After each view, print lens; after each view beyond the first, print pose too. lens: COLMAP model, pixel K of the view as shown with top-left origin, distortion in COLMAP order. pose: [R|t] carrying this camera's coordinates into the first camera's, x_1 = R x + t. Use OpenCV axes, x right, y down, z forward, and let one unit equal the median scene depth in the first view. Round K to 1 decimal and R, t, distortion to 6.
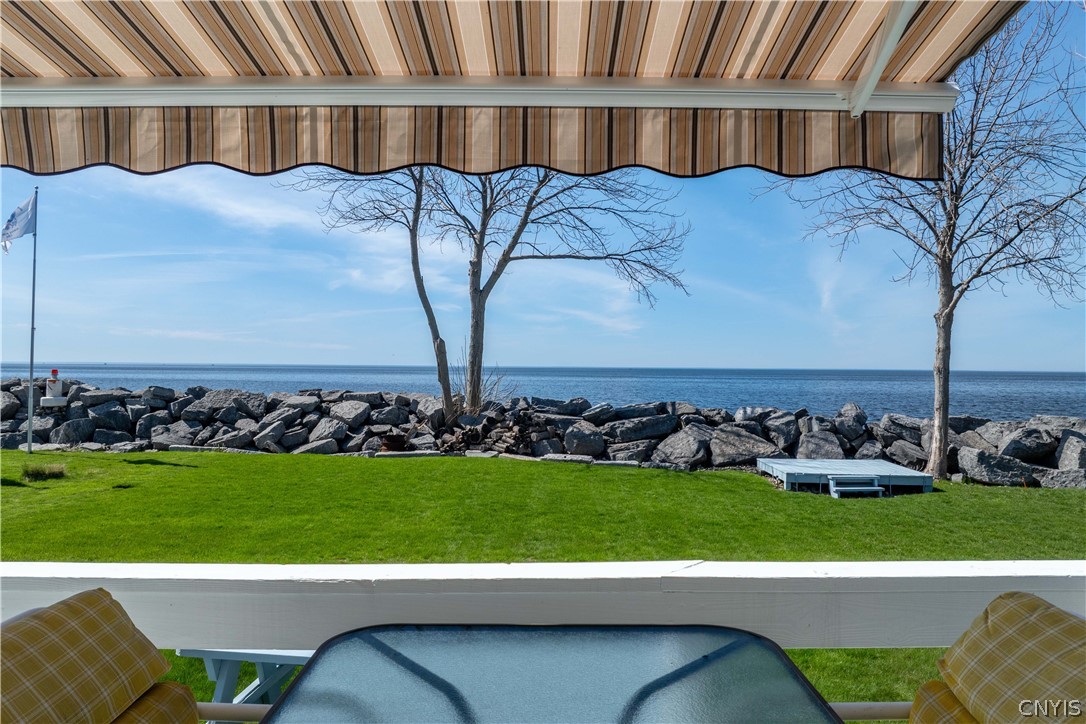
lens RADIAL K [[764.2, 0, 544.1], [0, 764.2, 361.5], [0, 0, 1]] dist [-0.034912, -0.006465]
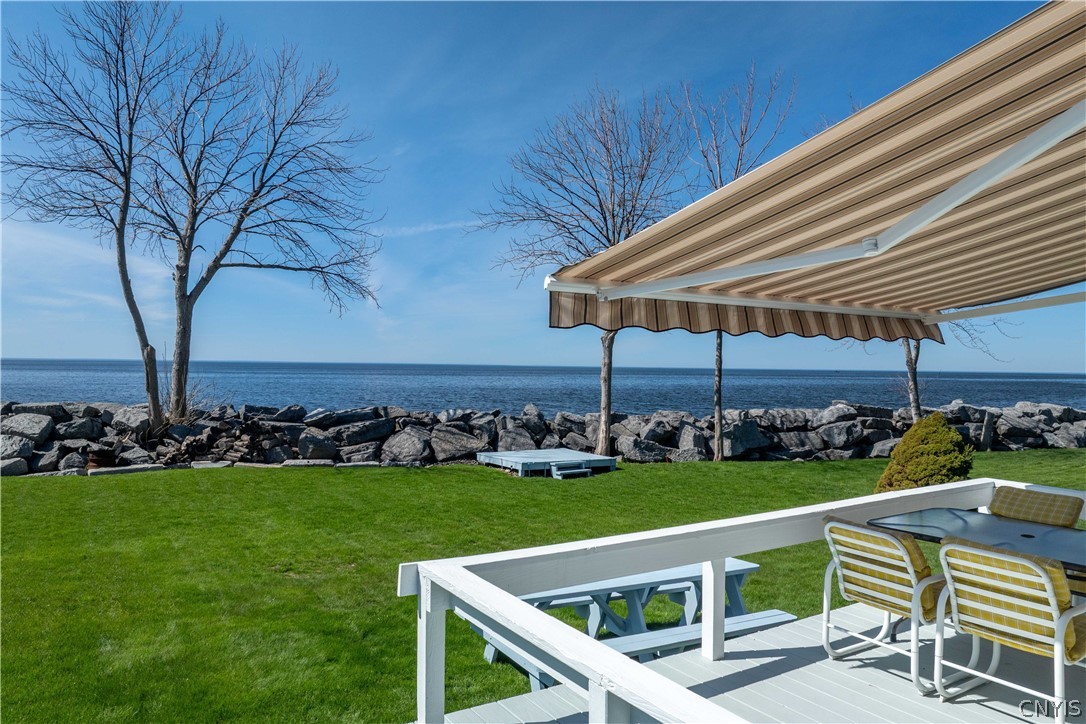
lens RADIAL K [[764.2, 0, 546.3], [0, 764.2, 362.3], [0, 0, 1]] dist [-0.034912, -0.006465]
pose [[0.837903, 0.004383, 0.545801, -0.251208], [-0.009248, 0.999938, 0.006168, -0.021335], [-0.545740, -0.010215, 0.837892, -0.061816]]
